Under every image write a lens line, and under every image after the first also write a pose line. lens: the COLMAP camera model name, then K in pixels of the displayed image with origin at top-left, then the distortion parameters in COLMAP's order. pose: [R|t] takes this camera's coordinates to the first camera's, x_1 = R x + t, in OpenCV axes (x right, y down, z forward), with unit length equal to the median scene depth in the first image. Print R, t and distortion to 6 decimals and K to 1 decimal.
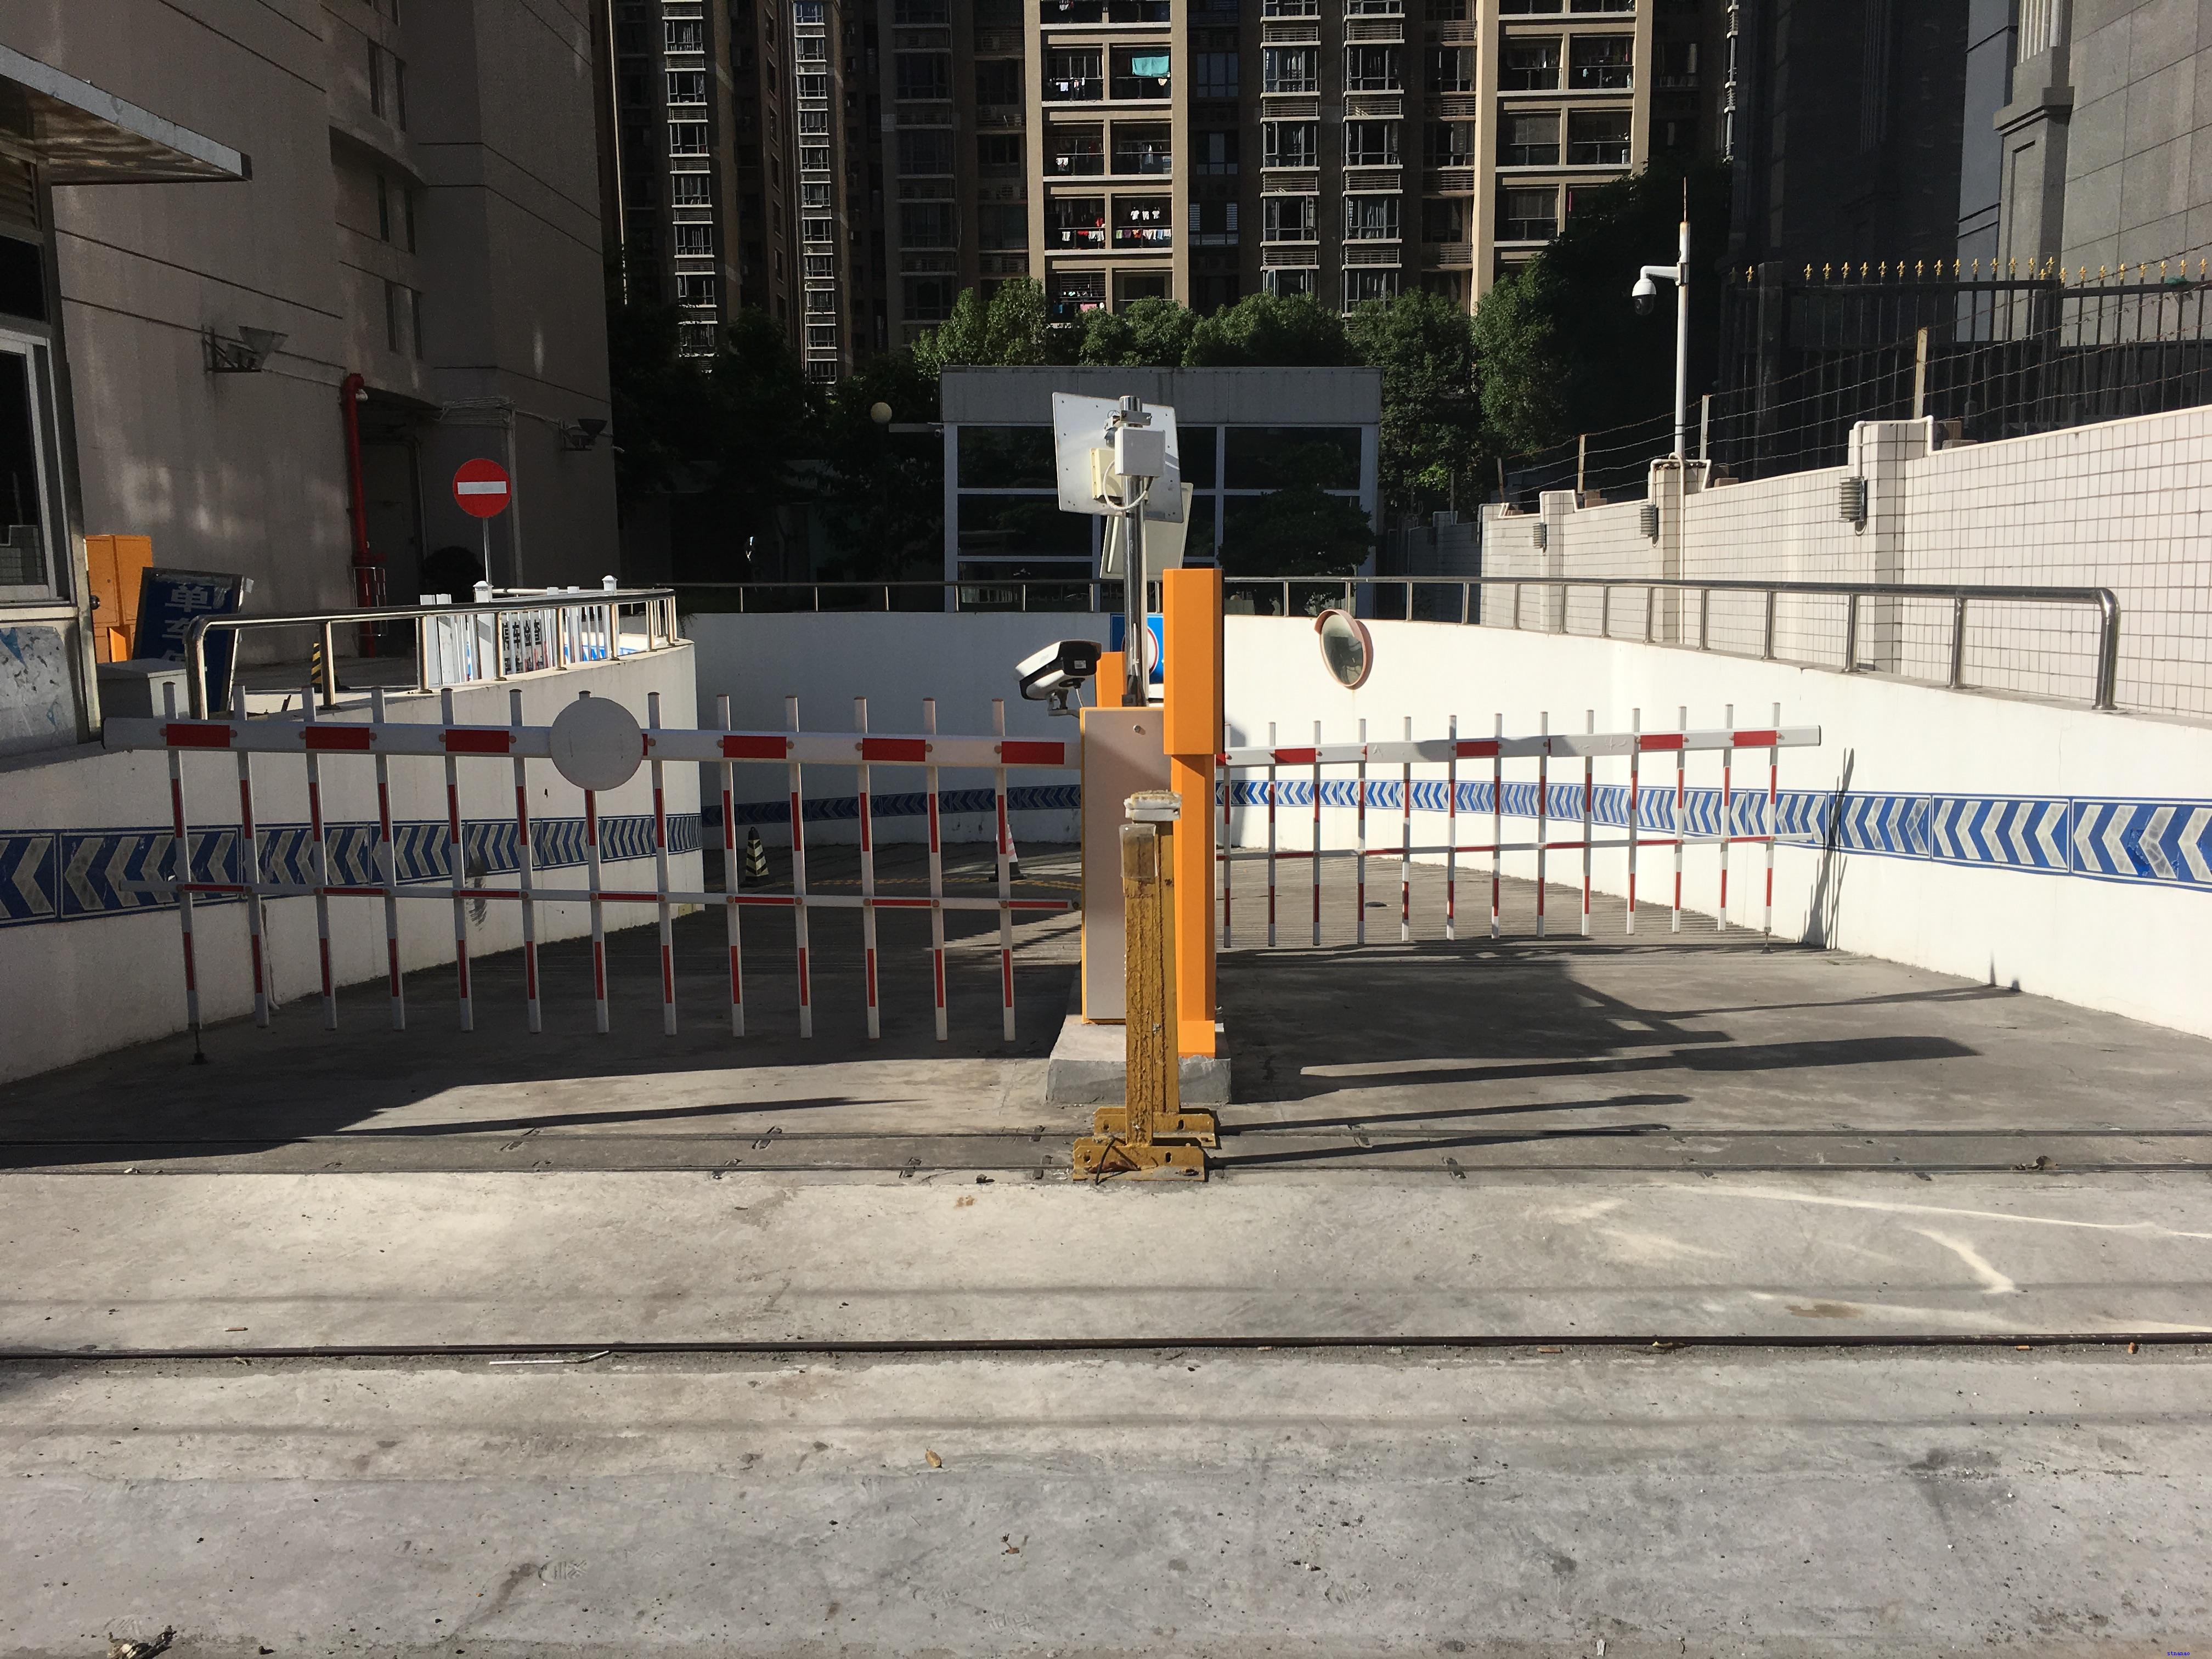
lens RADIAL K [[1891.7, 0, 1098.1], [0, 1891.7, 830.0], [0, 0, 1]] dist [0.078358, -0.100889]
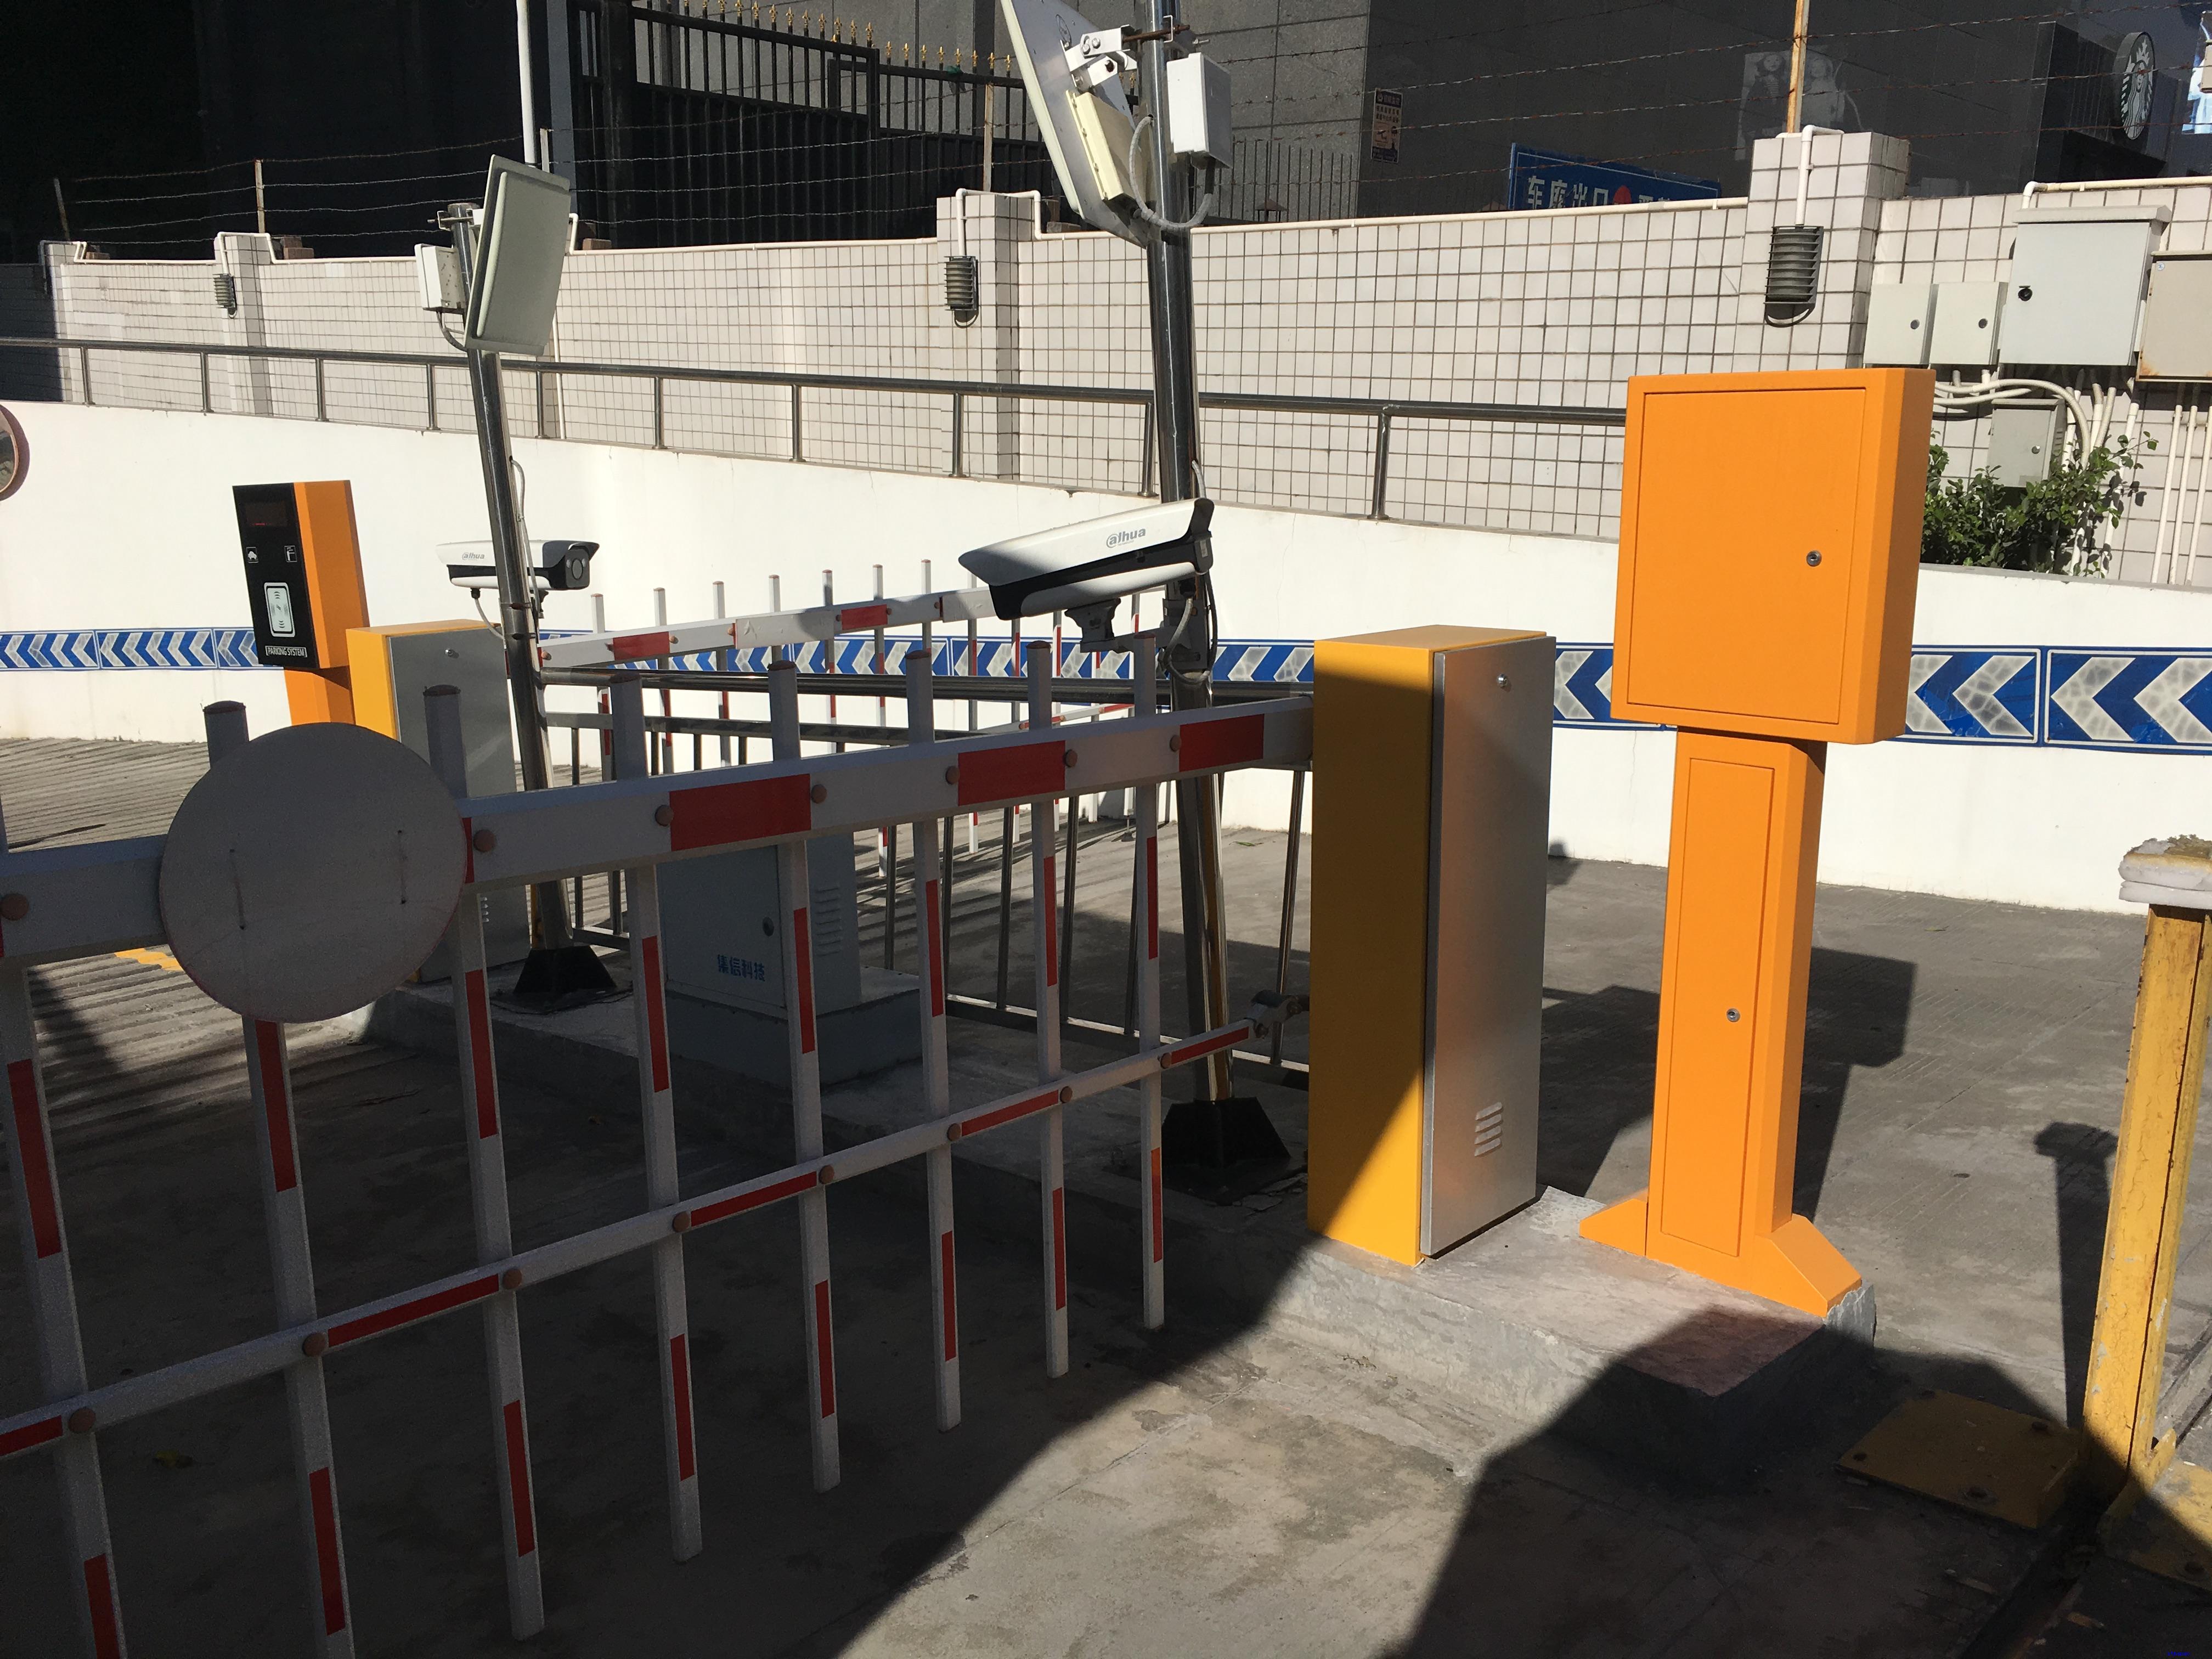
lens RADIAL K [[1885.9, 0, 1128.9], [0, 1885.9, 836.1], [0, 0, 1]] dist [0.072411, -0.092049]
pose [[0.658182, -0.149699, 0.737826, -0.124662], [0.063813, 0.987598, 0.143452, -0.026813], [-0.750150, -0.047335, 0.659572, 0.218060]]
